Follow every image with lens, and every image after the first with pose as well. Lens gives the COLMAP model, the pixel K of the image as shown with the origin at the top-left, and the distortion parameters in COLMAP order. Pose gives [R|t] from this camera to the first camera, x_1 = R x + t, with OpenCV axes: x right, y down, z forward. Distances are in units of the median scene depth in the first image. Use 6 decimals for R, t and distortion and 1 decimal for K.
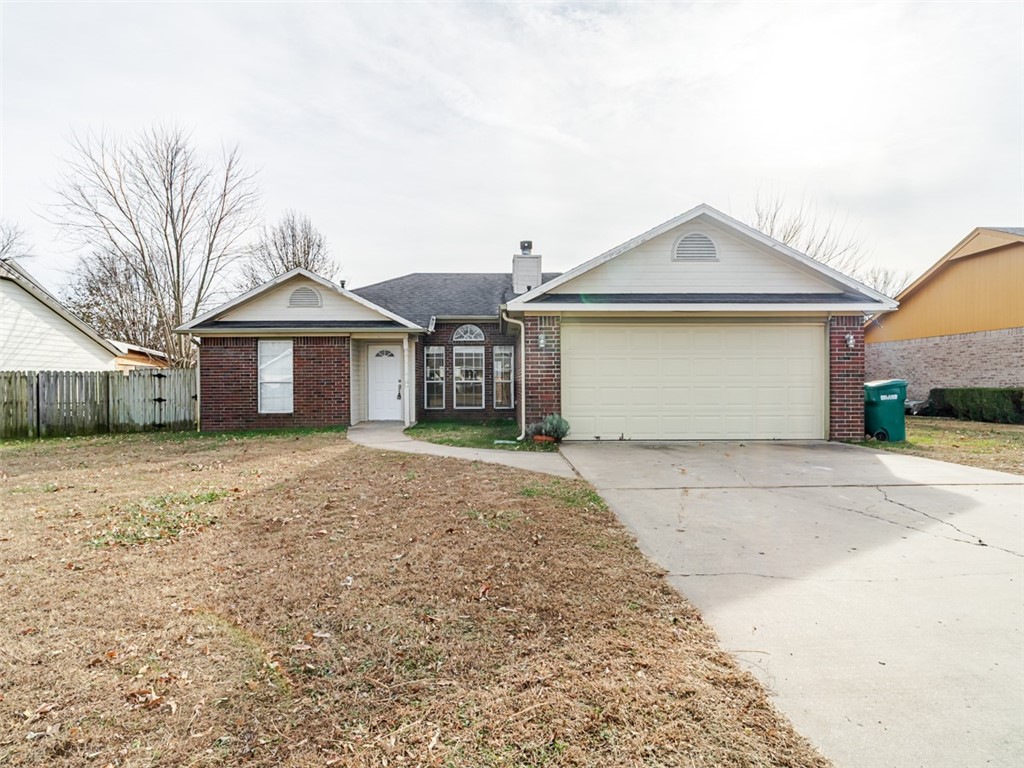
lens RADIAL K [[595.1, 0, 512.1], [0, 595.1, 384.3], [0, 0, 1]] dist [-0.005586, -0.001086]
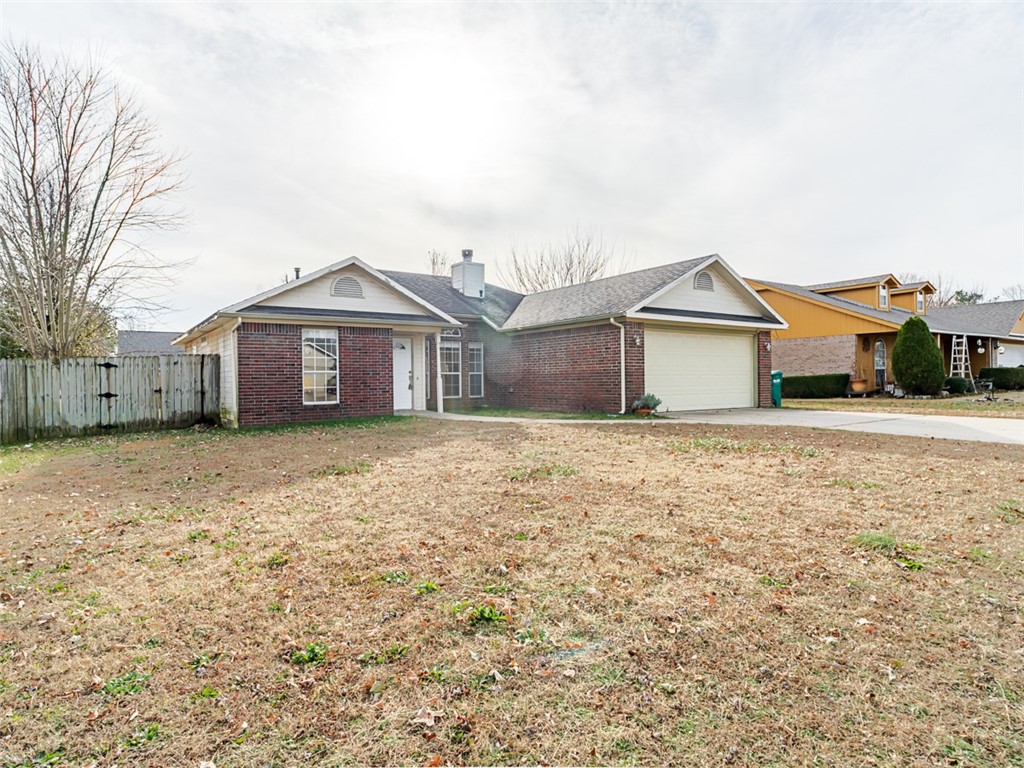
lens RADIAL K [[595.1, 0, 512.7], [0, 595.1, 384.1], [0, 0, 1]] dist [-0.005586, -0.001086]
pose [[0.827012, -0.007652, 0.562132, -0.656585], [0.008285, 0.999965, 0.001424, 0.016147], [-0.562123, 0.003479, 0.827046, 0.023672]]
